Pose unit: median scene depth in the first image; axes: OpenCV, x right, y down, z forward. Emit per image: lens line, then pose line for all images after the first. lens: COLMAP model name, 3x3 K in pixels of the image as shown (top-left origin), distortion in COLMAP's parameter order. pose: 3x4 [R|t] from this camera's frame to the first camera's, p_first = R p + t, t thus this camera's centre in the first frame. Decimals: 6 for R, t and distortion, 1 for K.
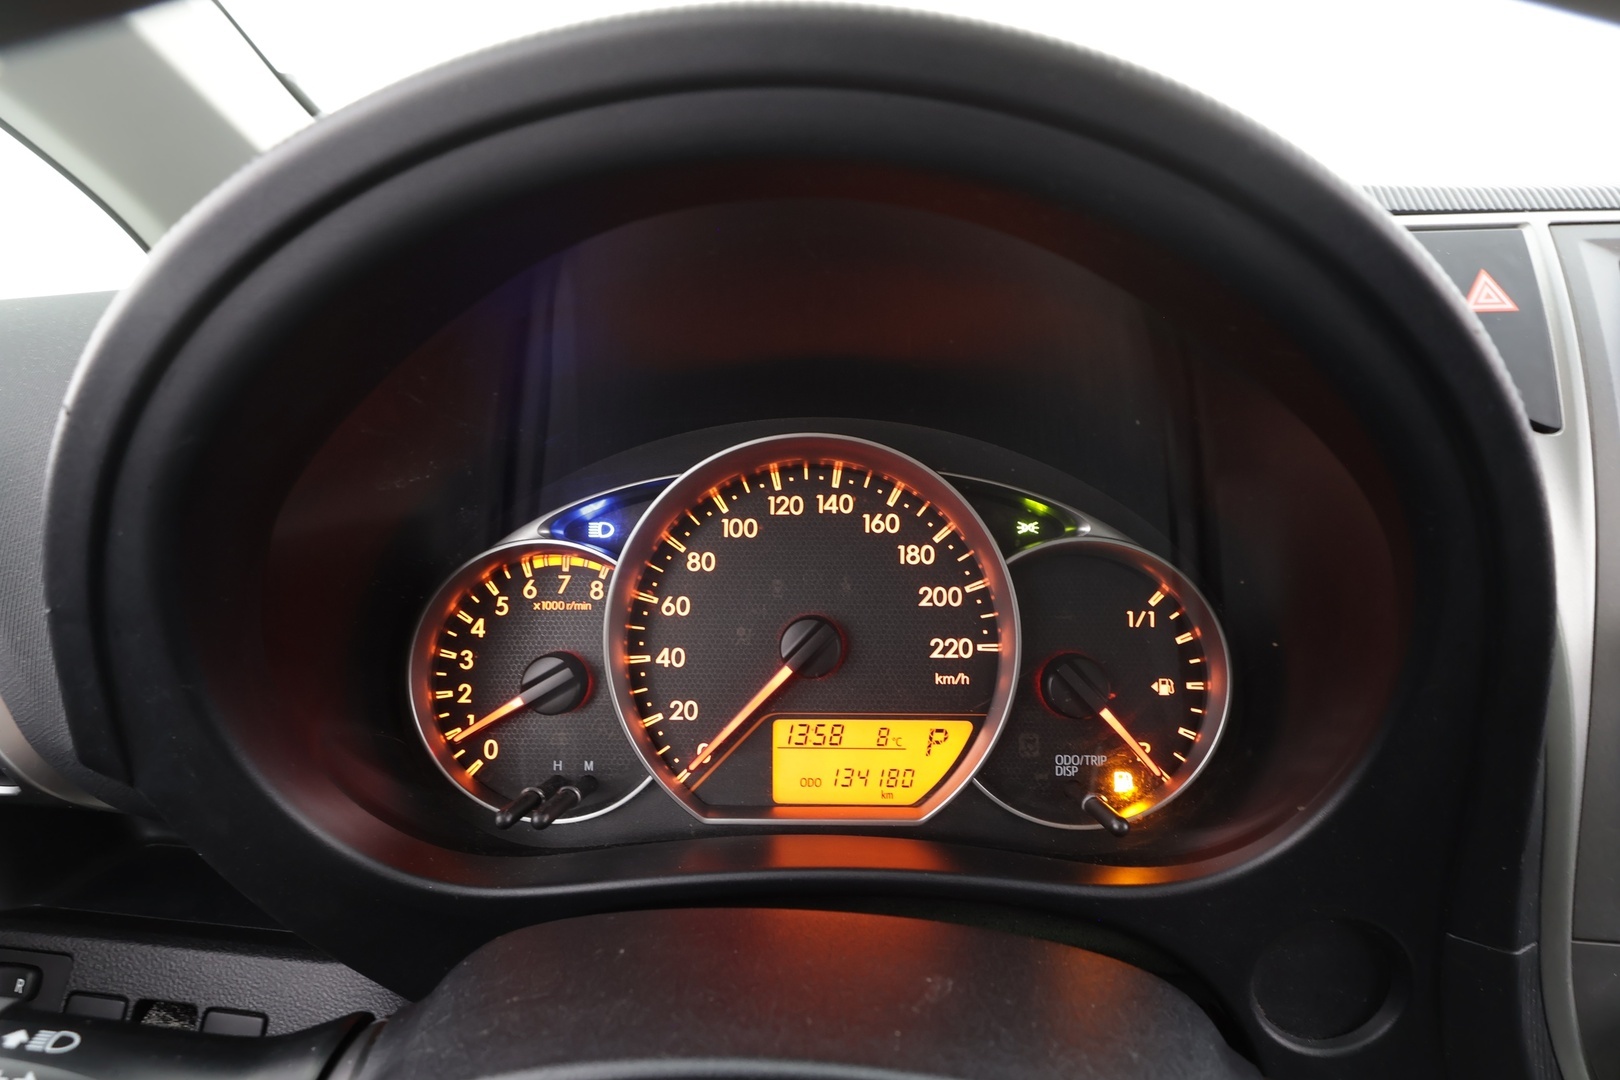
lens RADIAL K [[751.4, 0, 809.4], [0, 751.4, 542.2], [0, 0, 1]] dist [-0.002714, 0.000828]
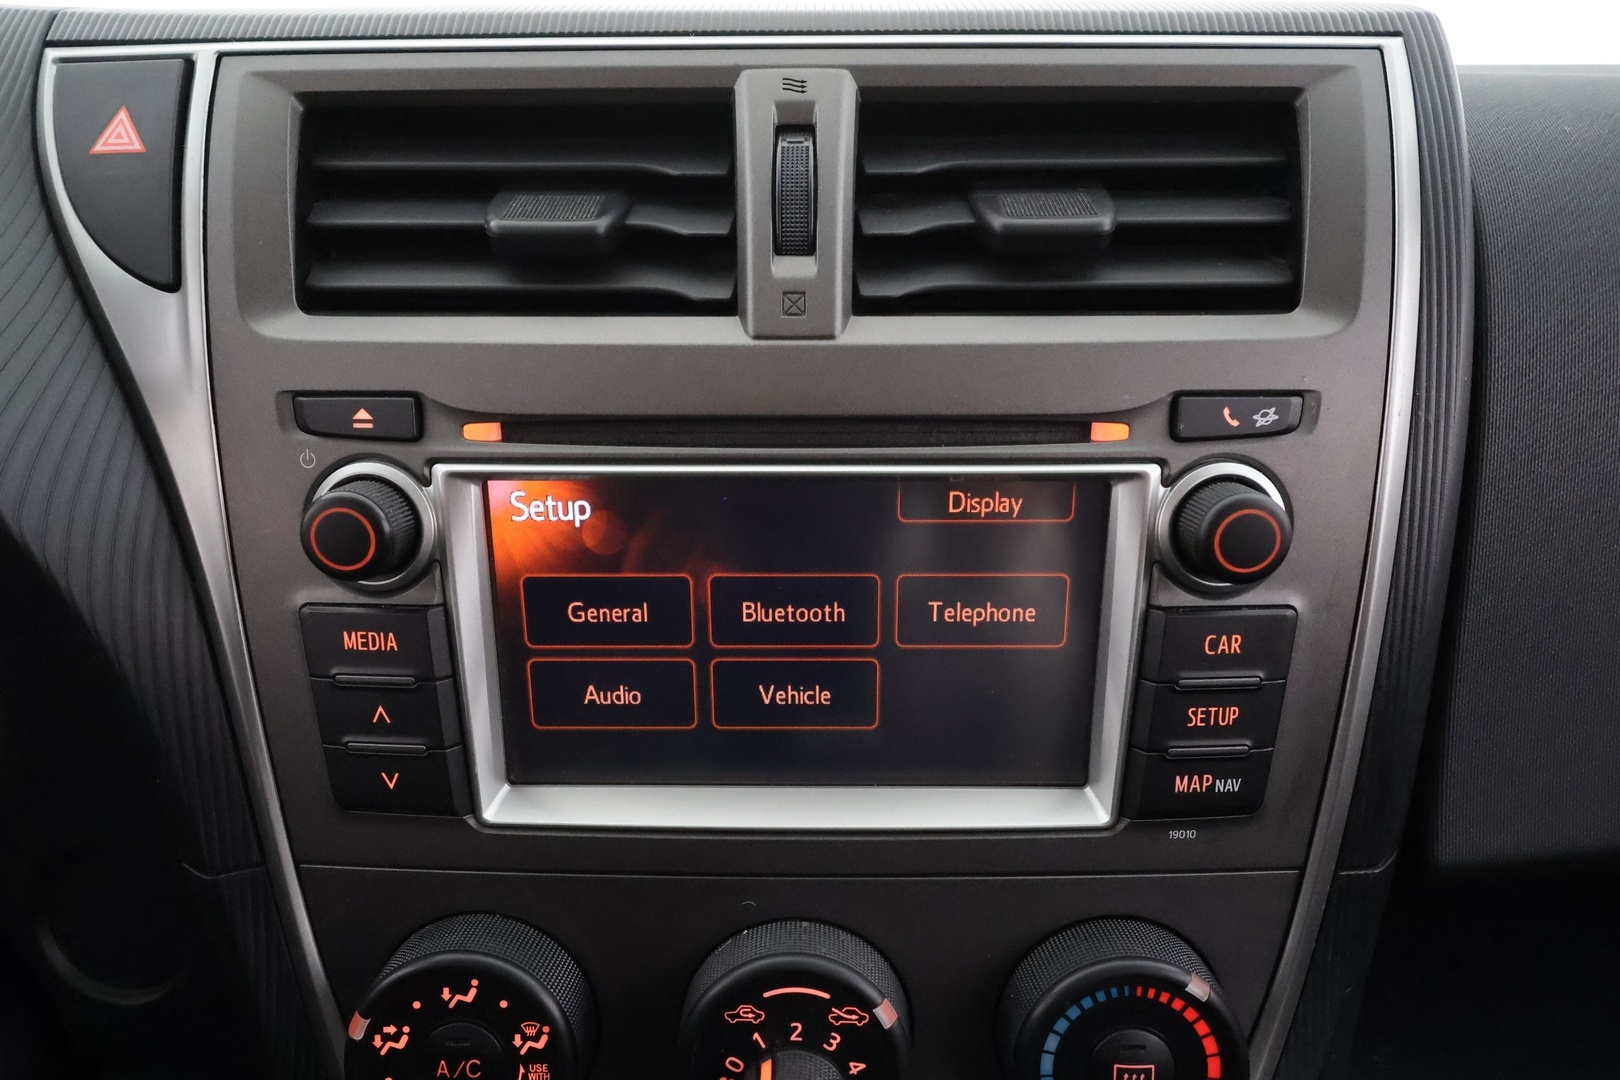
lens RADIAL K [[914.8, 0, 793.7], [0, 914.8, 534.8], [0, 0, 1]] dist [0.001474, -0.000244]
pose [[0.999798, -0.004234, 0.019660, 1.250818], [0.003866, 0.999817, 0.018723, 0.091897], [-0.019736, -0.018643, 0.999631, -0.074350]]
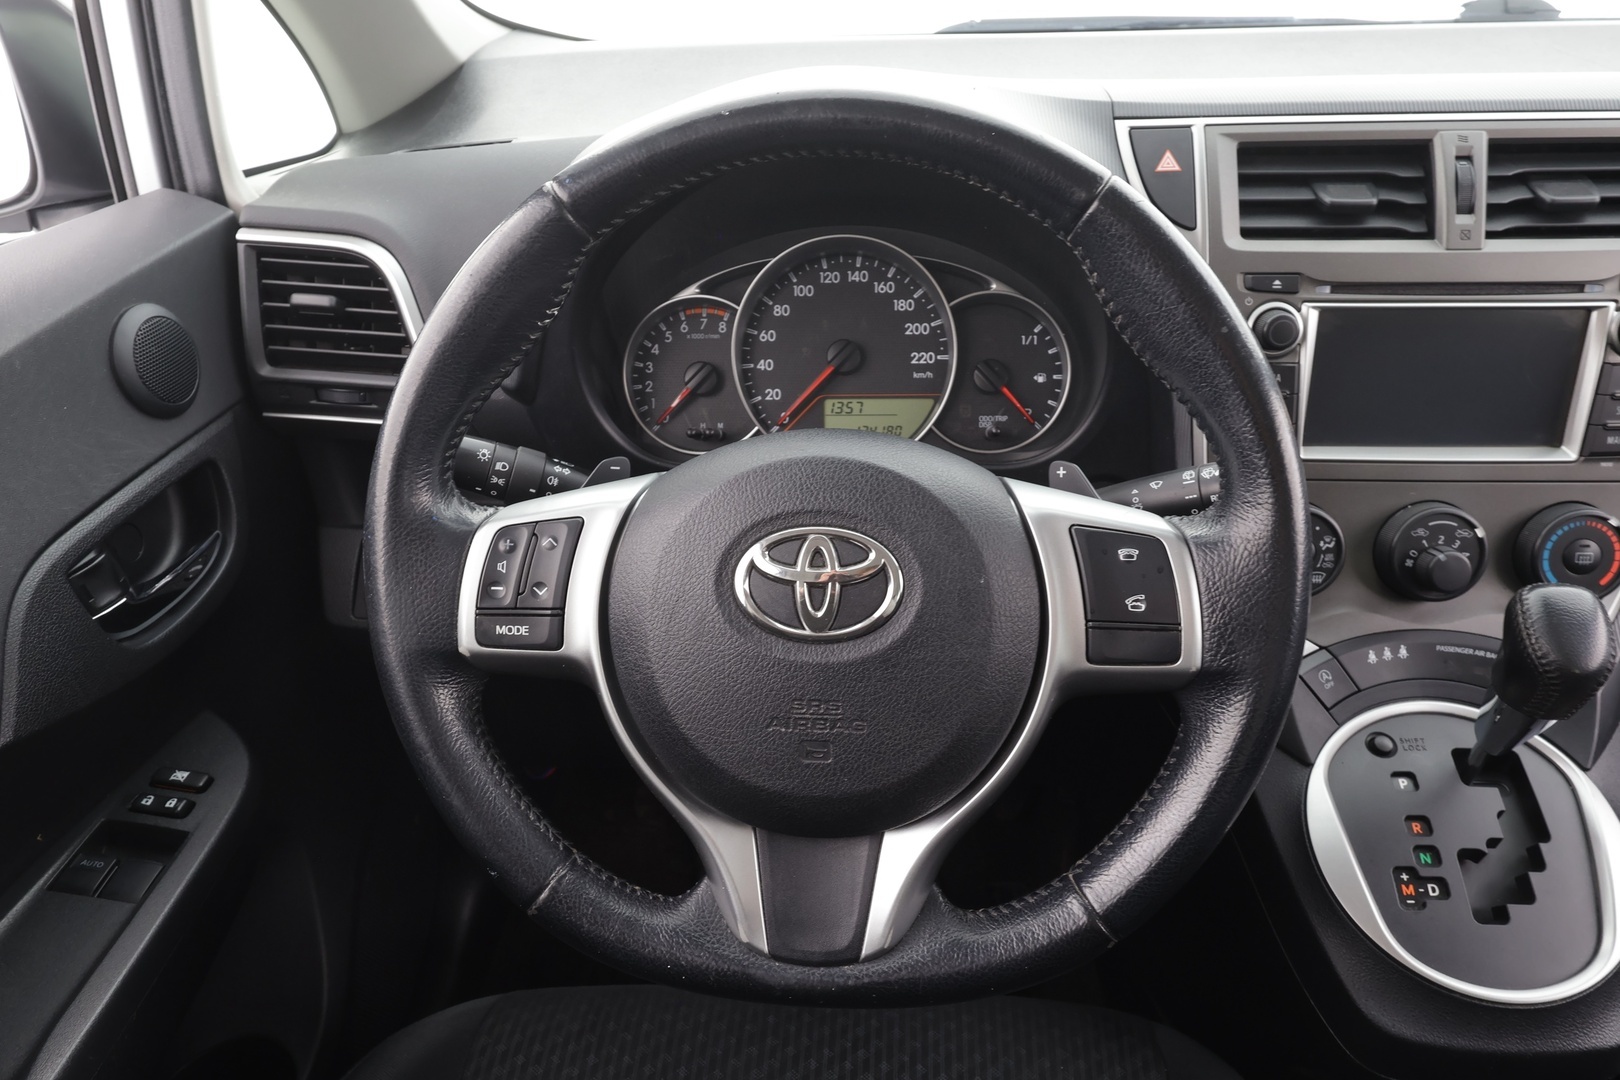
lens RADIAL K [[1095.7, 0, 805.4], [0, 1095.7, 544.4], [0, 0, 1]] dist [-0.005547, 0.006745]
pose [[0.999509, 0.001961, -0.031285, -0.007522], [0.001629, 0.993442, 0.114326, 0.281418], [0.031304, -0.114320, 0.992951, -1.633391]]
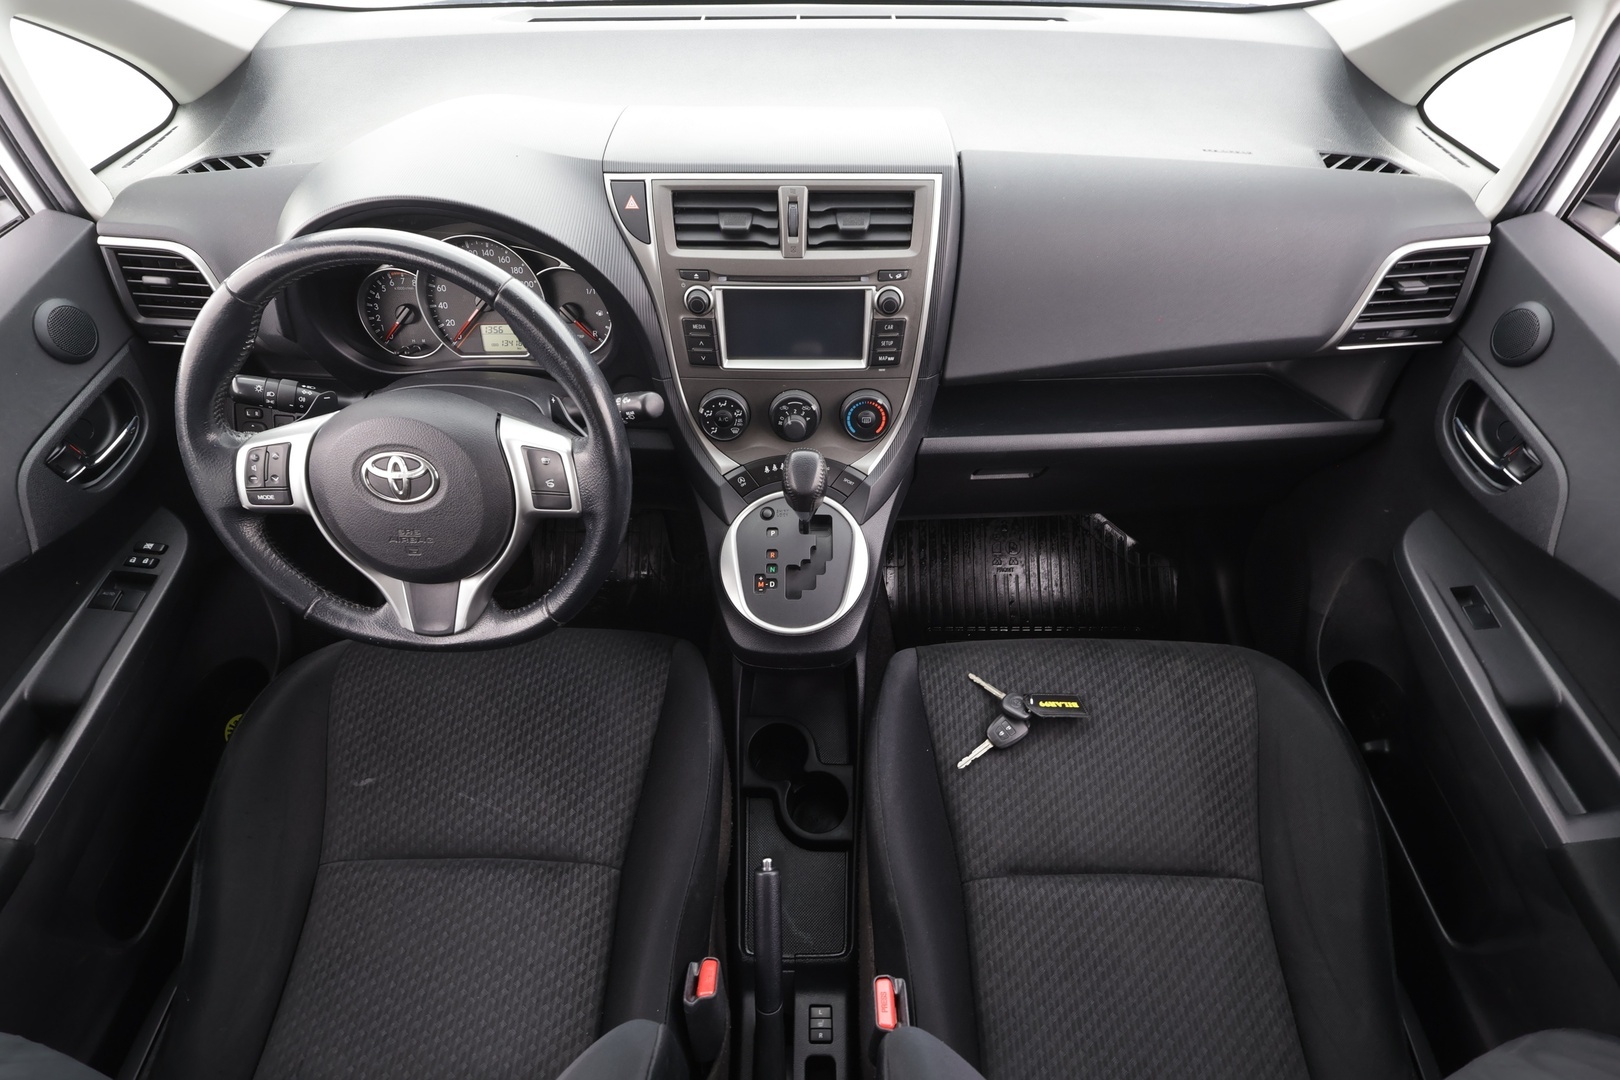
lens RADIAL K [[818.2, 0, 808.8], [0, 818.2, 546.4], [0, 0, 1]] dist [-0.004638, 0.000353]
pose [[0.999528, -0.017251, 0.025401, 1.228616], [0.004101, 0.894858, 0.446332, -0.456948], [-0.030430, -0.446018, 0.894507, -2.517931]]
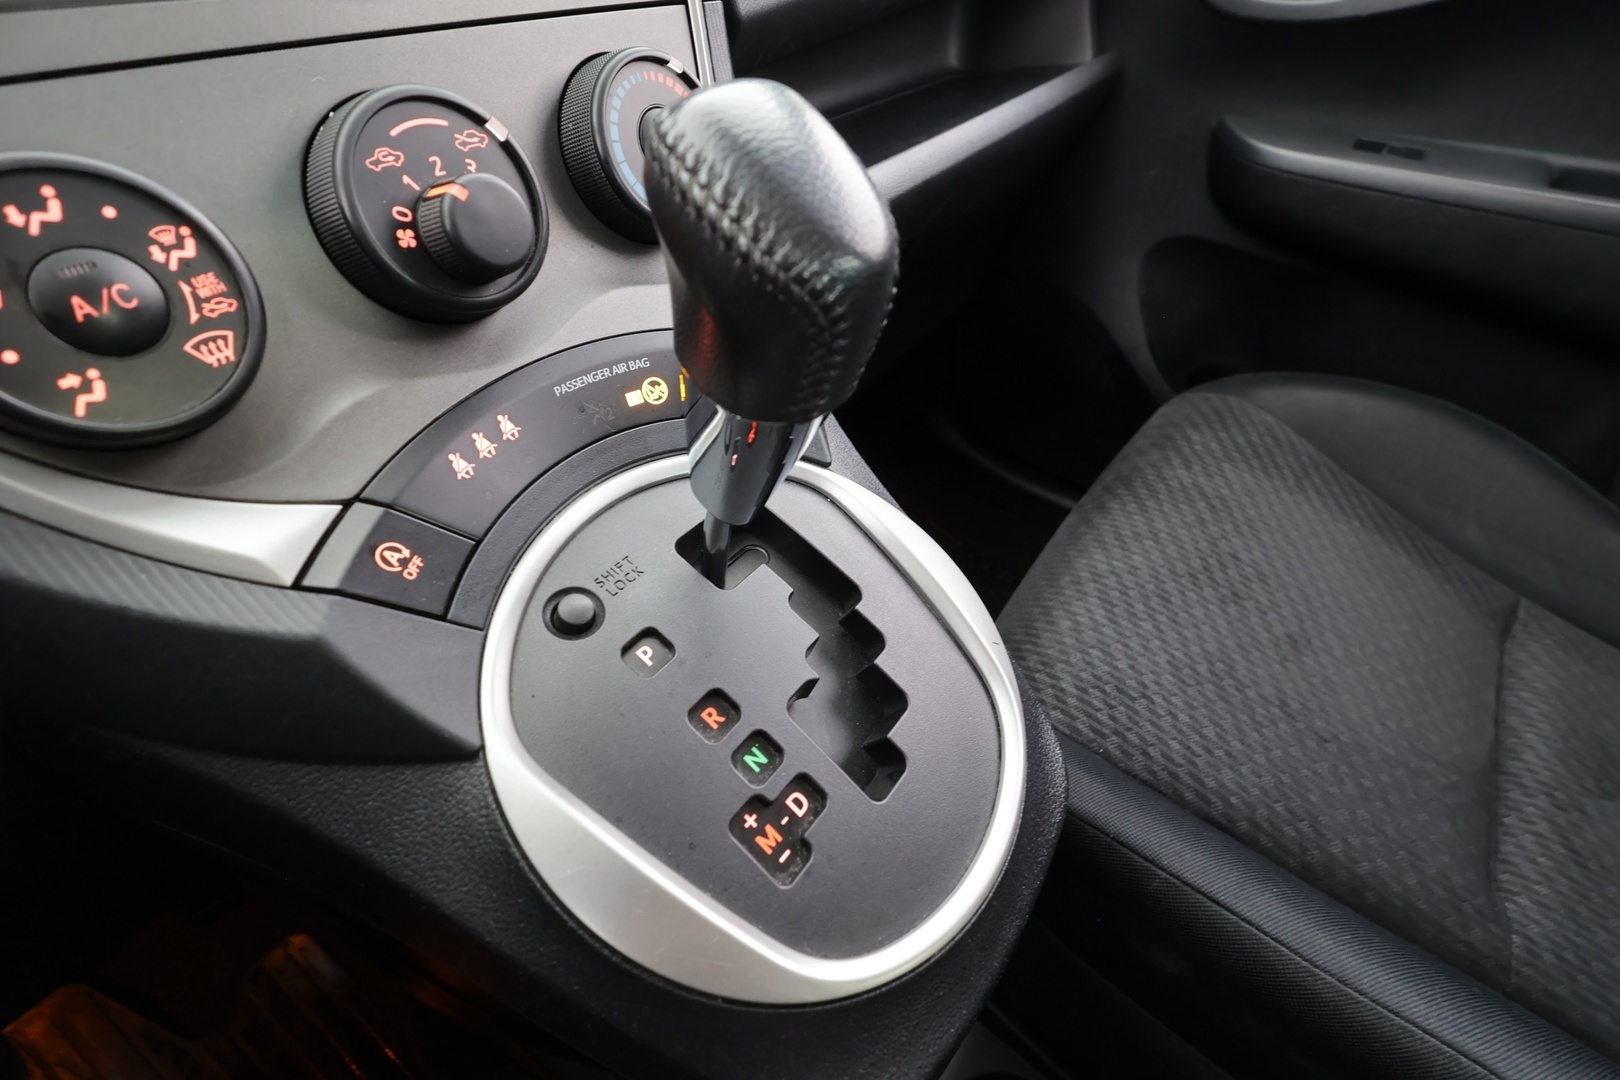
lens RADIAL K [[751.4, 0, 816.4], [0, 751.4, 541.4], [0, 0, 1]] dist [-0.002714, 0.000828]
pose [[0.561665, -0.533646, 0.632261, 0.825501], [0.319878, 0.844825, 0.428893, 0.650061], [-0.763027, -0.038648, 0.645210, -0.039591]]
